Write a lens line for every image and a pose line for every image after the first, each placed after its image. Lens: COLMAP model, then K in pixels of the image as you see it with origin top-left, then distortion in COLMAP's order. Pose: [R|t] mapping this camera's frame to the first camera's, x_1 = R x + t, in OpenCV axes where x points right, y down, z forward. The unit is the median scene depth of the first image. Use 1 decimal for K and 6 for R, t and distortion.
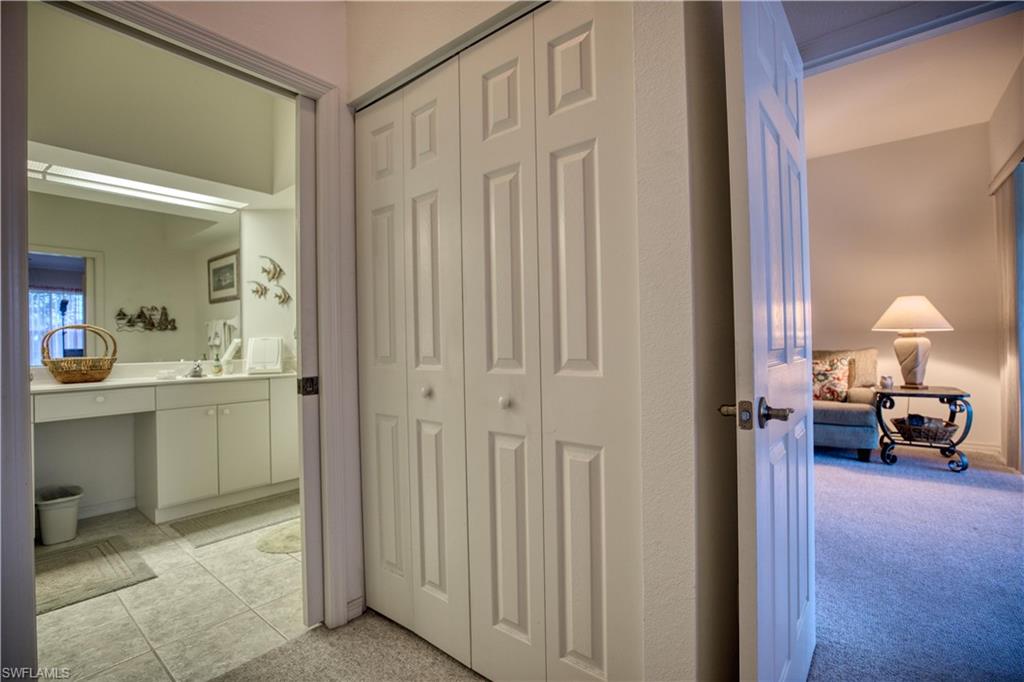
lens RADIAL K [[471.0, 0, 515.6], [0, 471.0, 340.5], [0, 0, 1]] dist [-0.017409, -0.000074]
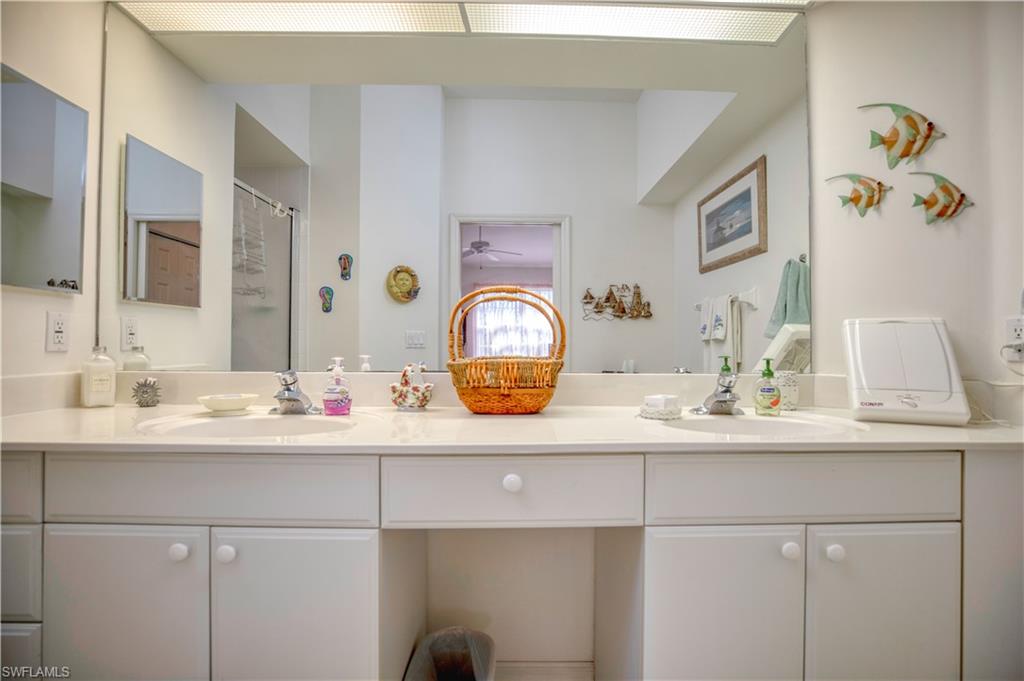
lens RADIAL K [[471.0, 0, 515.6], [0, 471.0, 340.0], [0, 0, 1]] dist [-0.017409, -0.000074]
pose [[0.642931, 0.011068, -0.765844, -0.362336], [-0.011876, 0.999919, 0.004480, 0.010572], [0.765832, 0.006215, 0.643011, 0.448326]]
